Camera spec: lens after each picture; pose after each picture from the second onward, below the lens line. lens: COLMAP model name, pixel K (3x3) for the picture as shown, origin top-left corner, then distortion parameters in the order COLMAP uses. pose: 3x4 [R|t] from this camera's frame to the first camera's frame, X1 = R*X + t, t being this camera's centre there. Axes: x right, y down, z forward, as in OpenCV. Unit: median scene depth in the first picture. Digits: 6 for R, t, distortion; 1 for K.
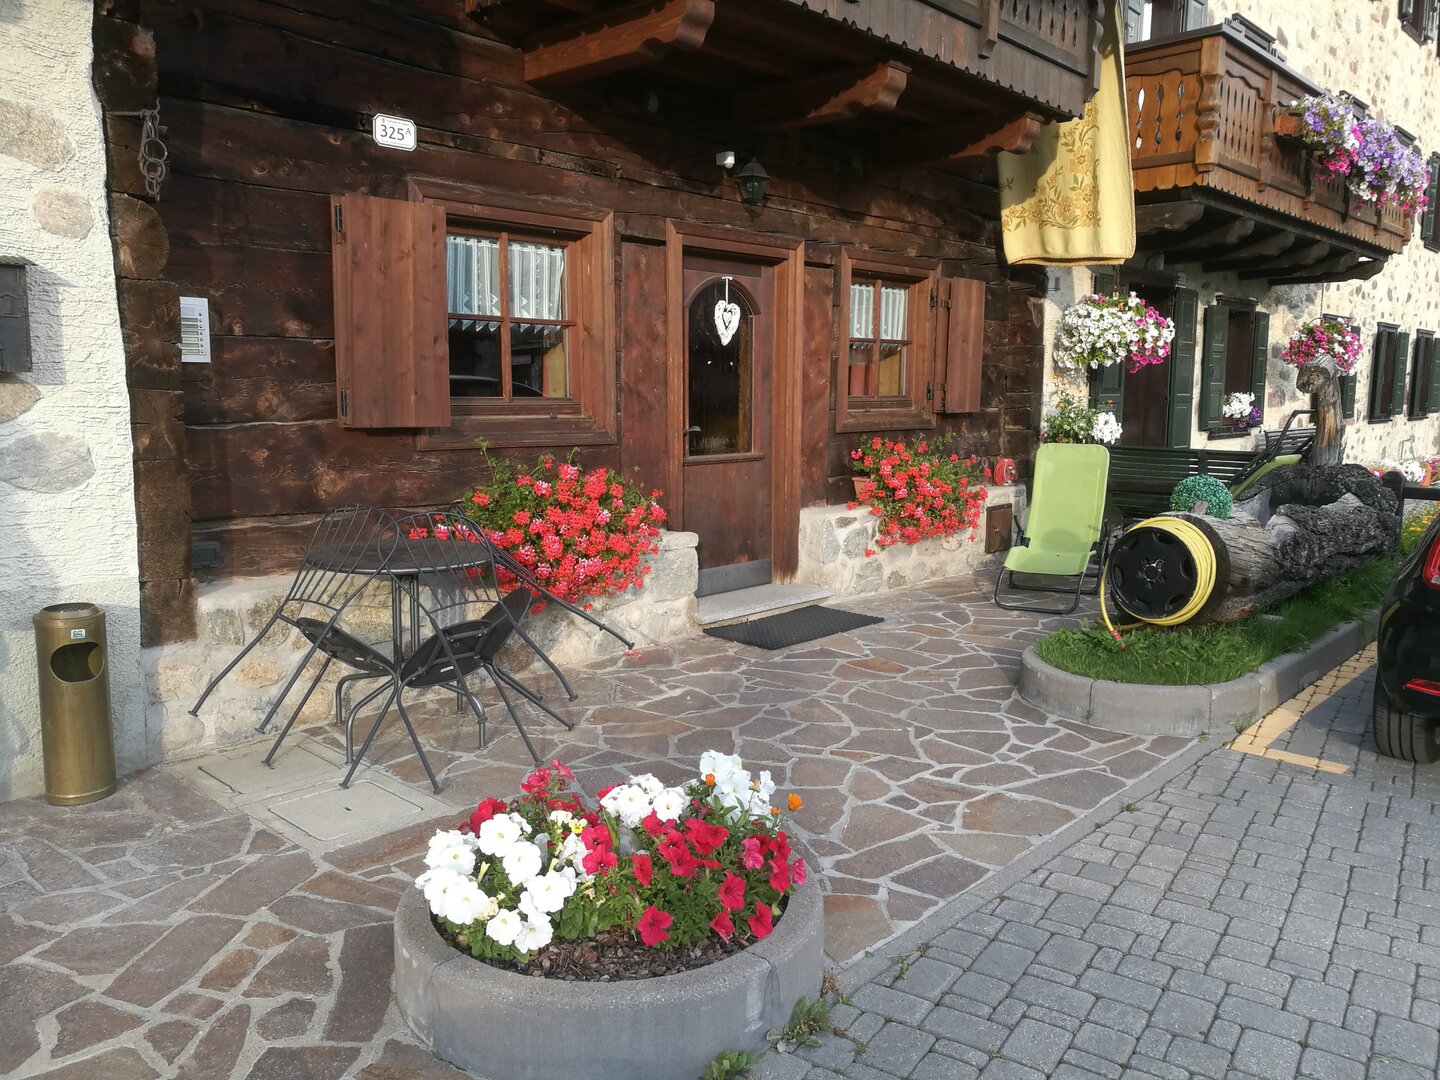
lens RADIAL K [[1135.4, 0, 716.0], [0, 1135.4, 551.8], [0, 0, 1]] dist [0.011543, 0.006074]
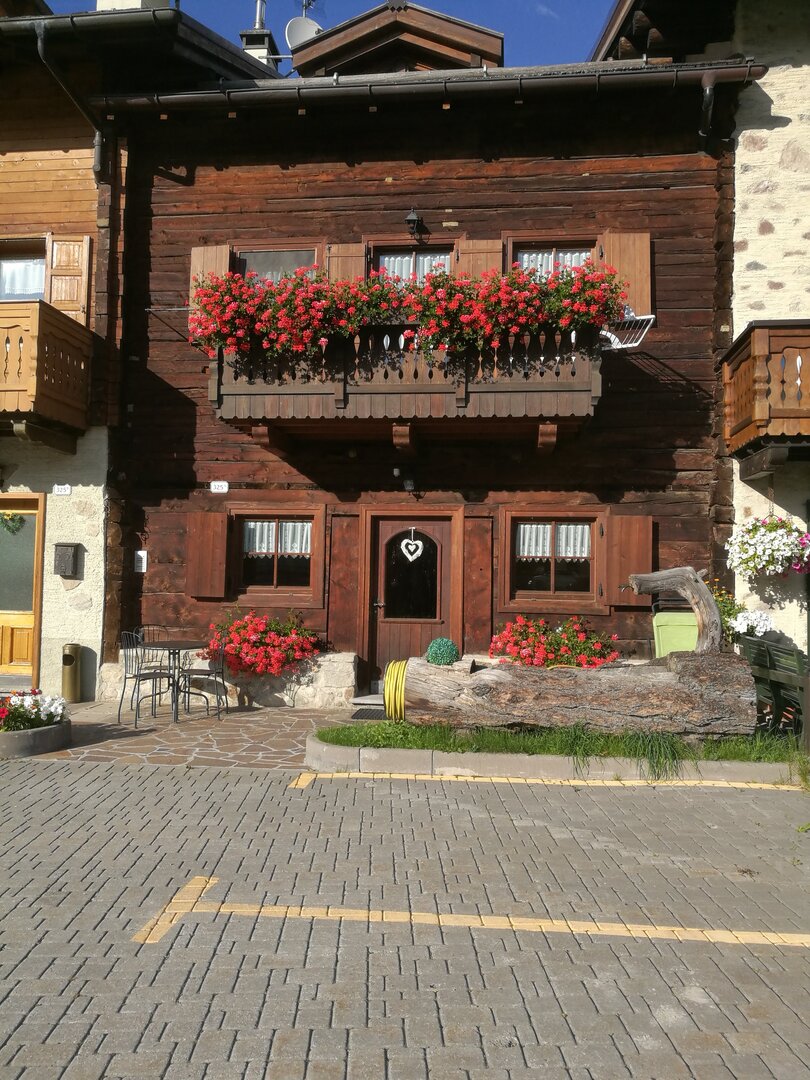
lens RADIAL K [[851.5, 0, 404.5], [0, 851.5, 538.4], [0, 0, 1]] dist [0.011543, 0.006074]
pose [[0.593048, -0.034280, -0.804437, 1.160878], [-0.130119, 0.981880, -0.137768, -0.022381], [0.794583, 0.186376, 0.577842, 0.152999]]
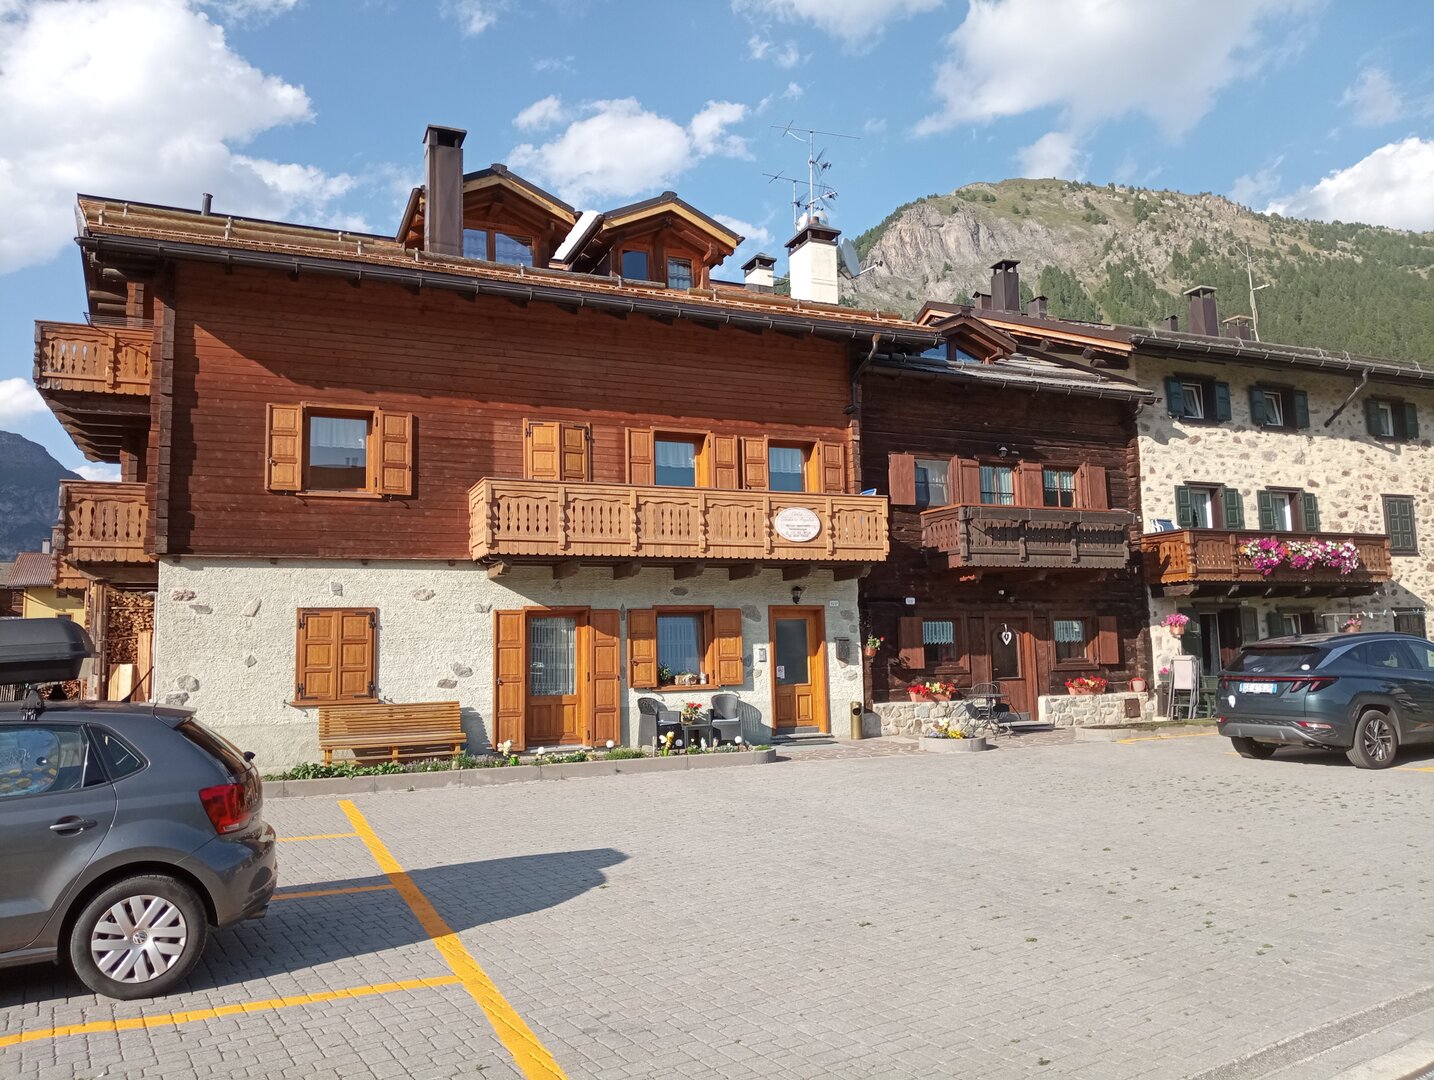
lens RADIAL K [[1087.3, 0, 713.2], [0, 1087.3, 536.3], [0, 0, 1]] dist [0.015414, -0.030262]
pose [[0.913315, -0.075143, -0.400261, 0.523964], [-0.030956, 0.967178, -0.252208, 0.341419], [0.406075, 0.242736, 0.881012, -2.230686]]
